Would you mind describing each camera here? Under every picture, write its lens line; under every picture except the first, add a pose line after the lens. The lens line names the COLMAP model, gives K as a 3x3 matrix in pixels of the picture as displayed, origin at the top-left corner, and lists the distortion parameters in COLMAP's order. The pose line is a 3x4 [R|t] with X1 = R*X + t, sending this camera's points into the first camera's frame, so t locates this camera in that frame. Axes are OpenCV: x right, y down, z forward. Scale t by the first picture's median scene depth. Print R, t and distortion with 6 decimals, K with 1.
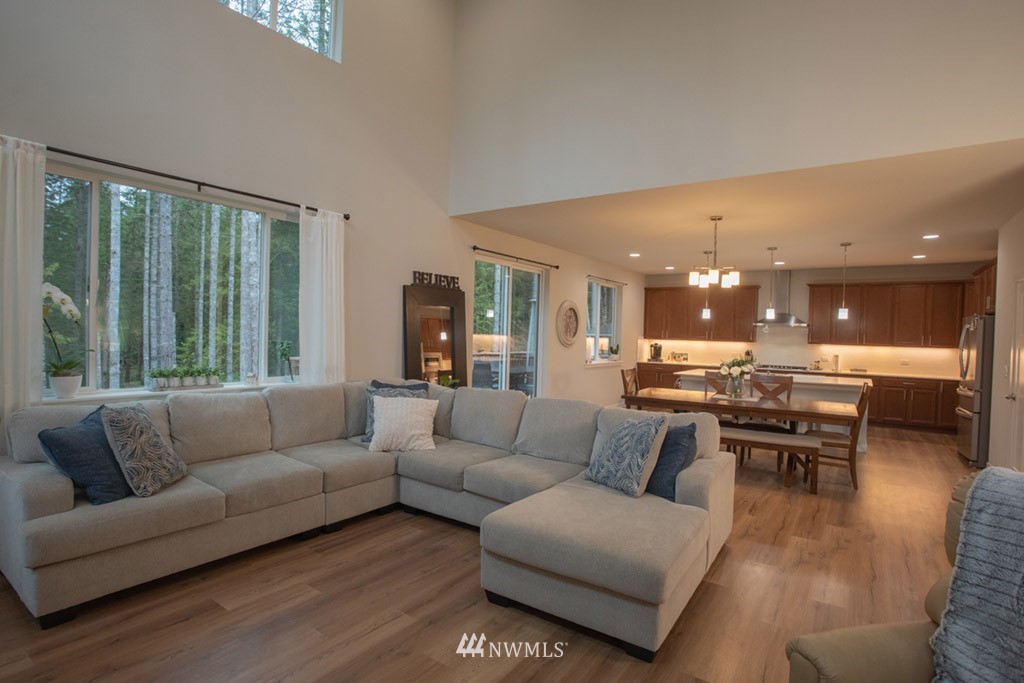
lens RADIAL K [[510.7, 0, 508.6], [0, 510.7, 340.9], [0, 0, 1]] dist [-0.068584, 0.030517]
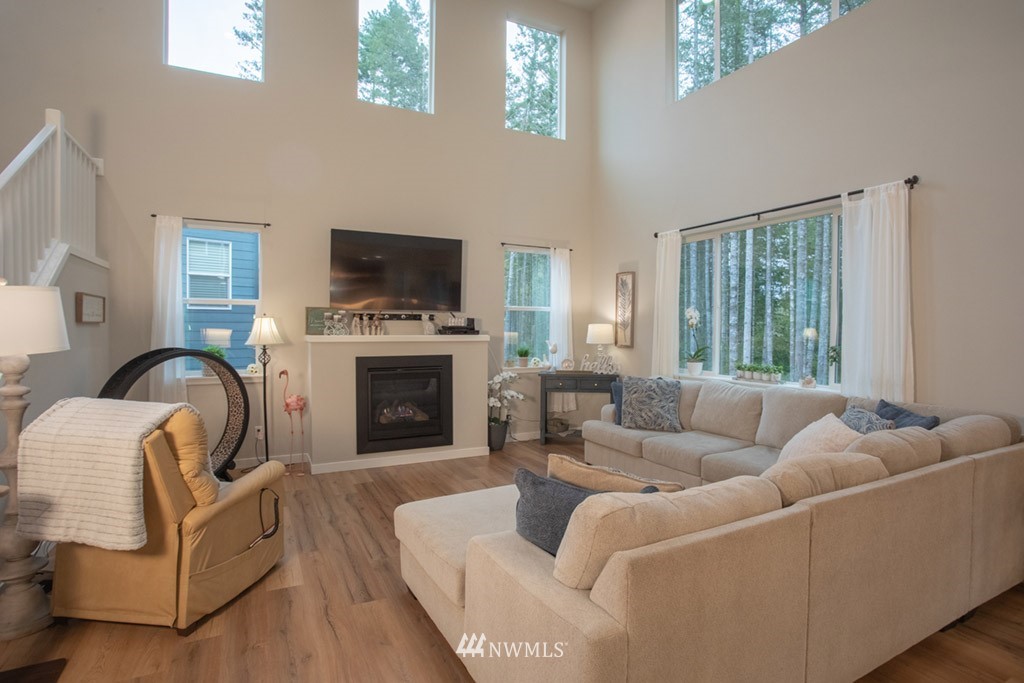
lens RADIAL K [[510.7, 0, 508.6], [0, 510.7, 340.9], [0, 0, 1]] dist [-0.068584, 0.030517]
pose [[-0.470394, -0.001888, -0.882454, 0.448082], [-0.029210, 0.999483, 0.013433, -0.002210], [0.881973, 0.032095, -0.470206, 0.624608]]
